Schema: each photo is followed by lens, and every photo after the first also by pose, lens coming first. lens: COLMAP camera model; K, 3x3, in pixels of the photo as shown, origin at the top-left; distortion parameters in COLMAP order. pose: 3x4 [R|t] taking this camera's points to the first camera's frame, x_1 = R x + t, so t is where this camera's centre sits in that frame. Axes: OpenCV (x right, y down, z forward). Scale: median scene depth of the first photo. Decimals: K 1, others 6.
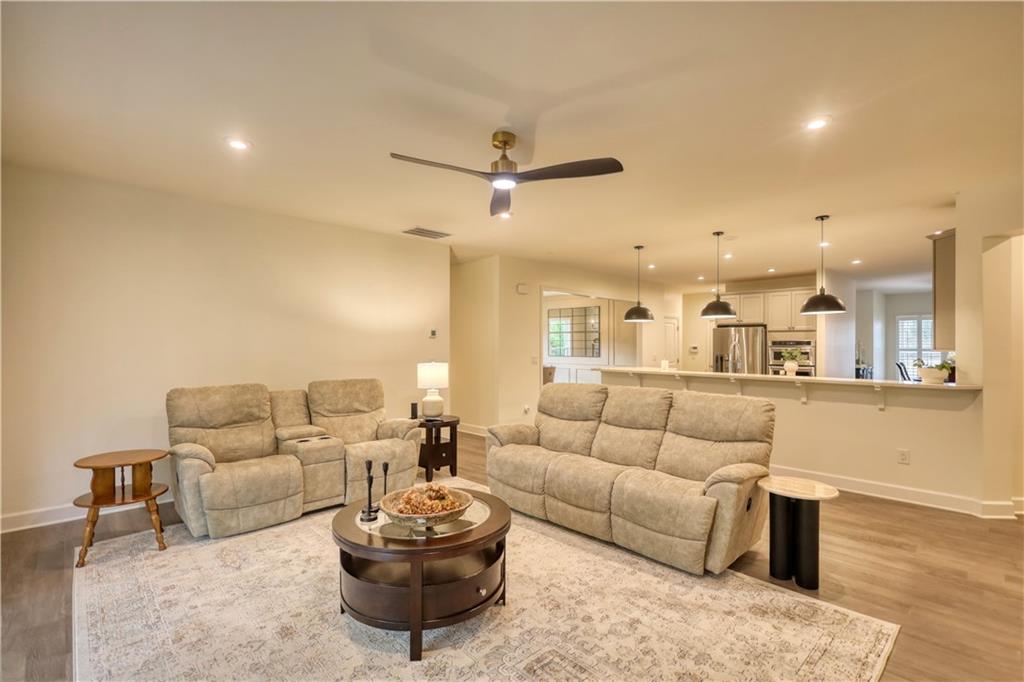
lens RADIAL K [[475.8, 0, 514.2], [0, 475.8, 346.8], [0, 0, 1]] dist [-0.005543, -0.000212]
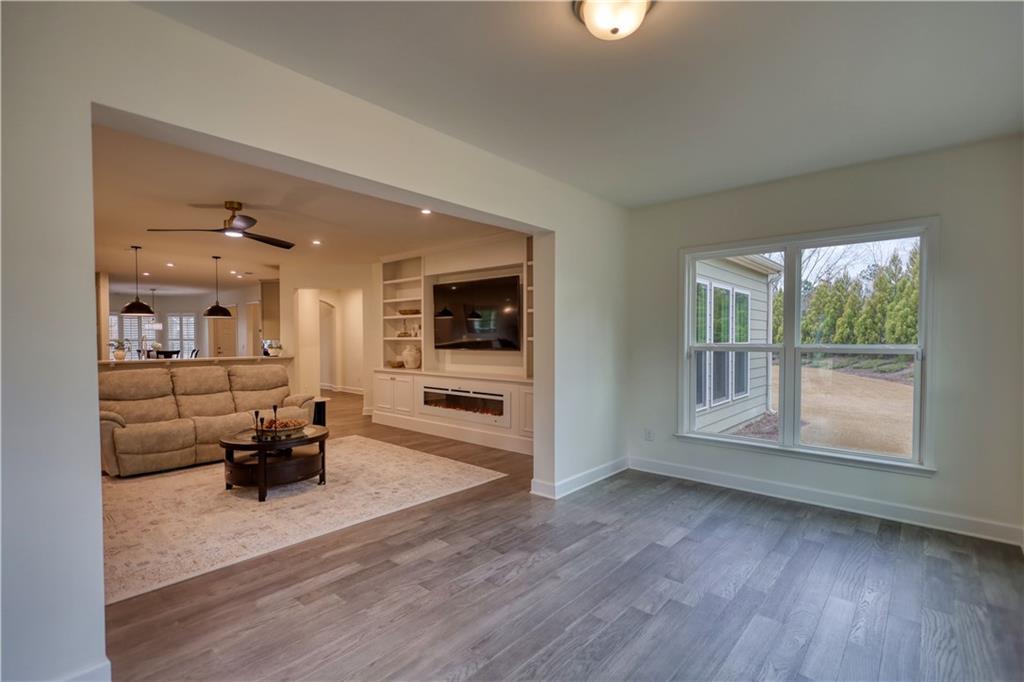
lens RADIAL K [[475.0, 0, 509.7], [0, 475.0, 347.4], [0, 0, 1]] dist [-0.006767, -0.000256]
pose [[-0.075278, -0.023654, 0.996882, -0.814708], [-0.002591, 0.999720, 0.023526, -0.007095], [-0.997159, -0.000811, -0.075318, 0.108990]]
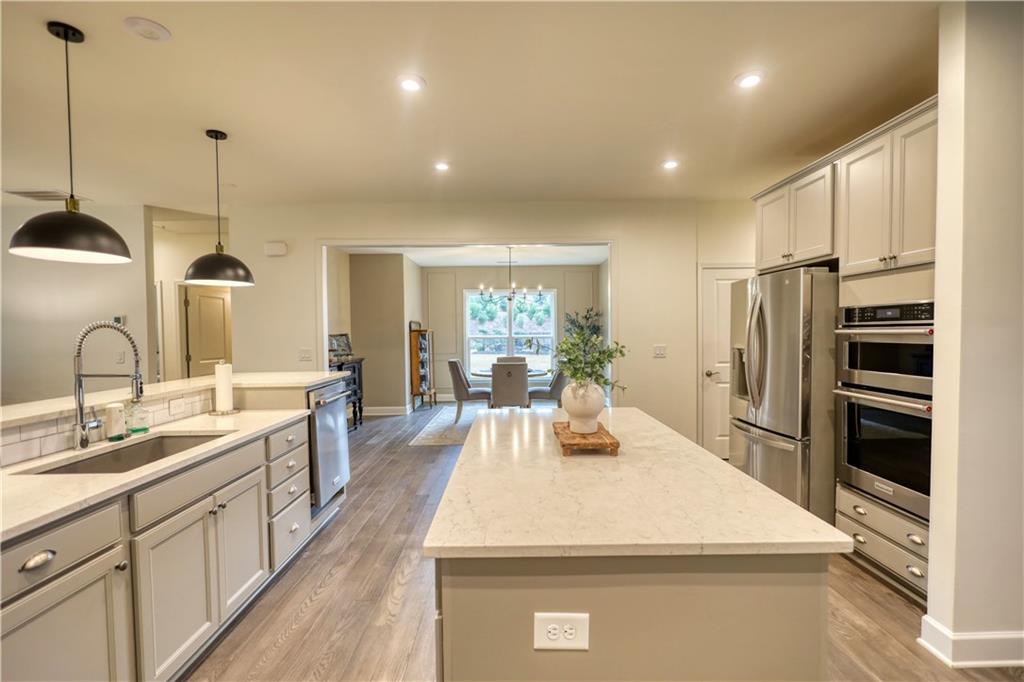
lens RADIAL K [[475.0, 0, 509.7], [0, 475.0, 347.4], [0, 0, 1]] dist [-0.006767, -0.000256]
pose [[0.722034, 0.010246, -0.691782, 0.865350], [0.016864, 0.999333, 0.032403, -0.000024], [0.691652, -0.035062, 0.721379, 0.880469]]
